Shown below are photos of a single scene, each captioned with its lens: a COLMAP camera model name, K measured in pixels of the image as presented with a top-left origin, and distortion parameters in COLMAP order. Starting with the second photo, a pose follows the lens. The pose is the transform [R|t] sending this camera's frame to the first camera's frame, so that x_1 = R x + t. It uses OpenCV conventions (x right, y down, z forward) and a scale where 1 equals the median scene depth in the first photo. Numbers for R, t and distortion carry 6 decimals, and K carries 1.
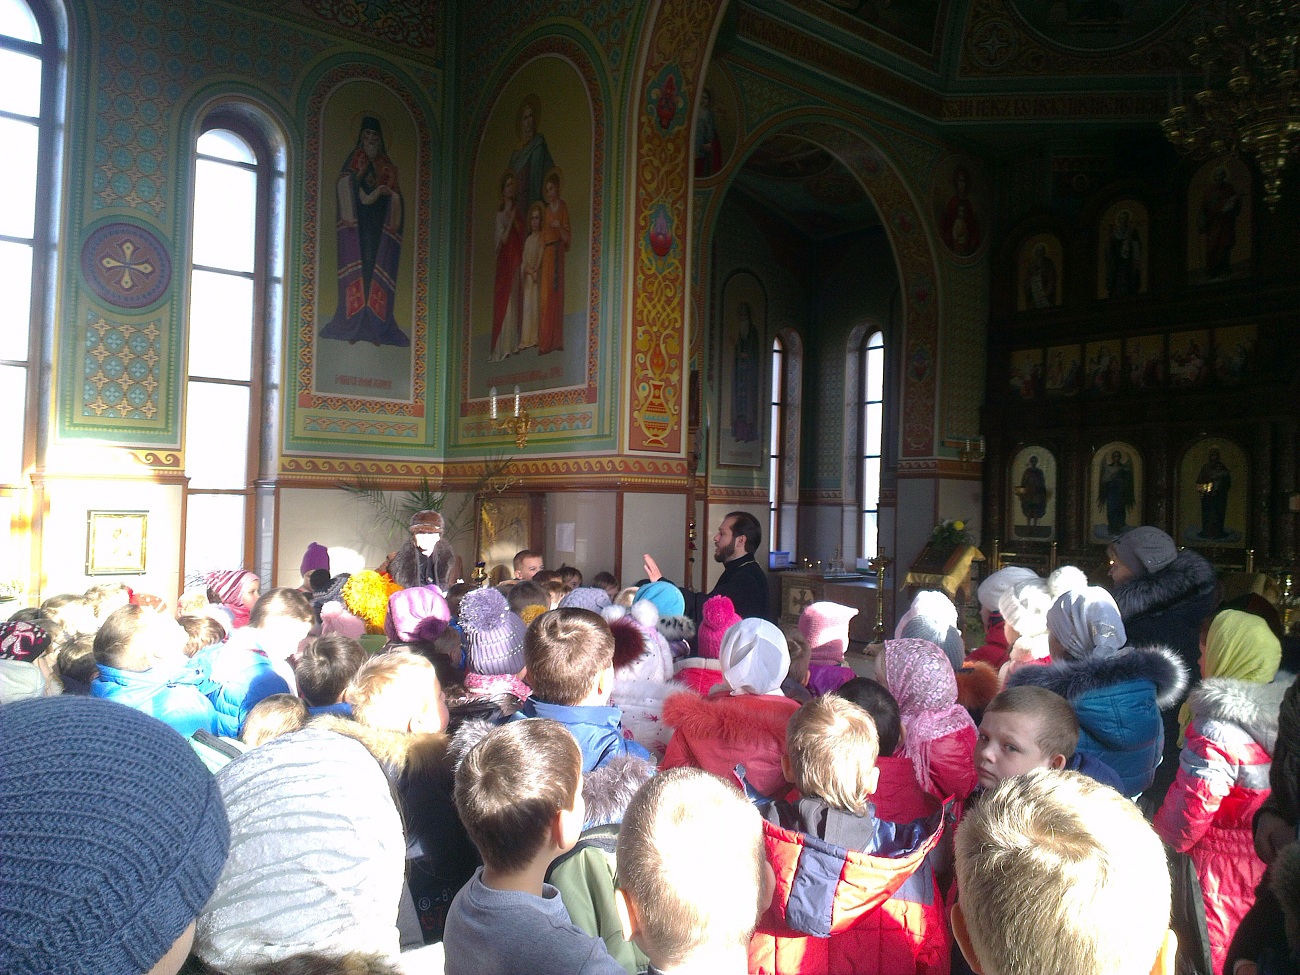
lens RADIAL K [[1110.5, 0, 650.0], [0, 1110.5, 487.5], [0, 0, 1]] dist [0.078282, -0.133401]
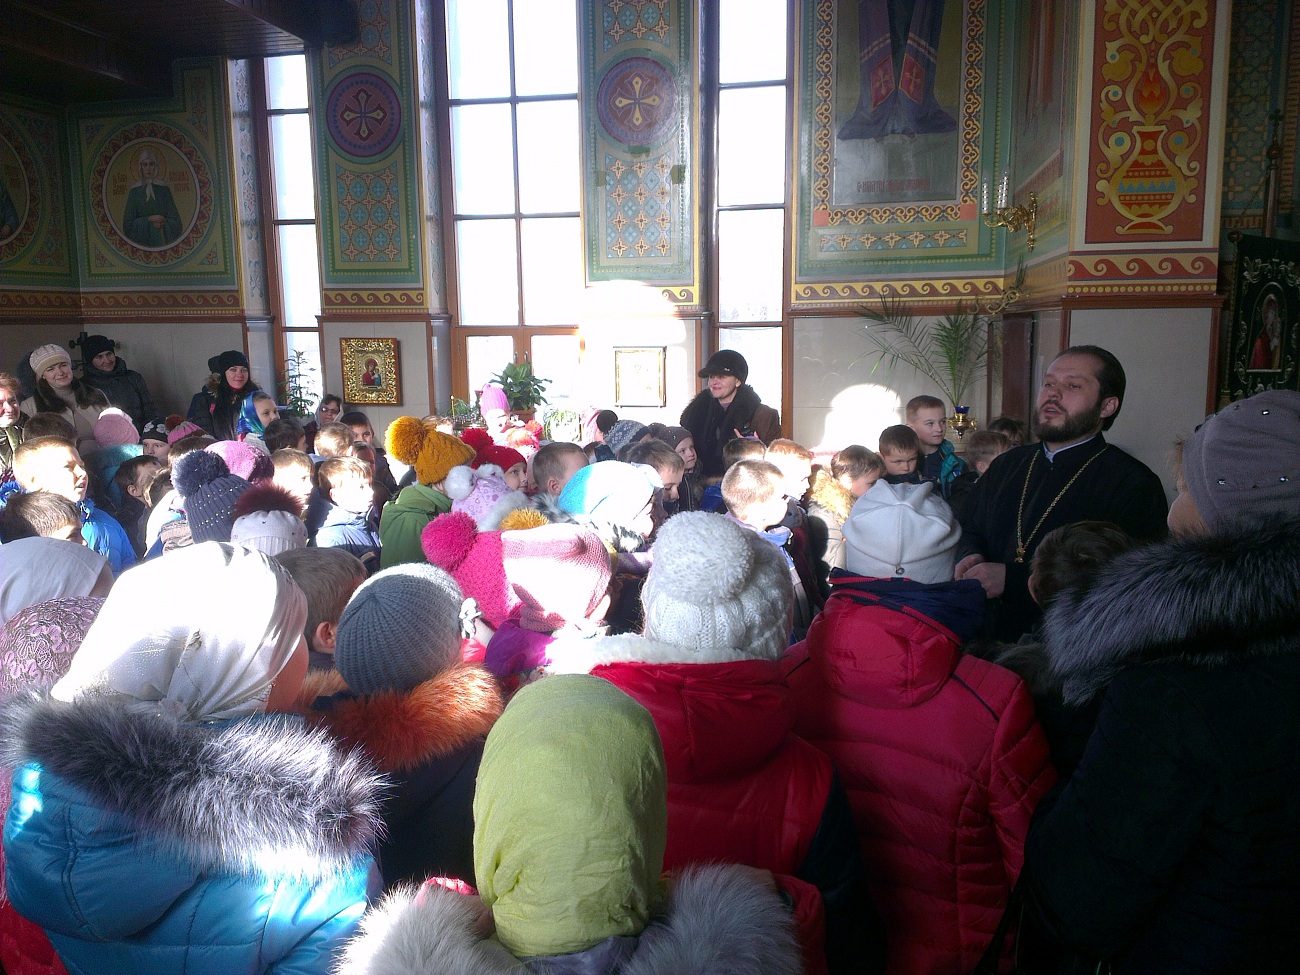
lens RADIAL K [[1110.5, 0, 650.0], [0, 1110.5, 487.5], [0, 0, 1]] dist [0.078282, -0.133401]
pose [[0.553605, 0.095154, -0.827325, 0.391111], [0.033390, 0.990116, 0.136220, 0.009503], [0.832110, -0.103036, 0.544956, 0.407192]]
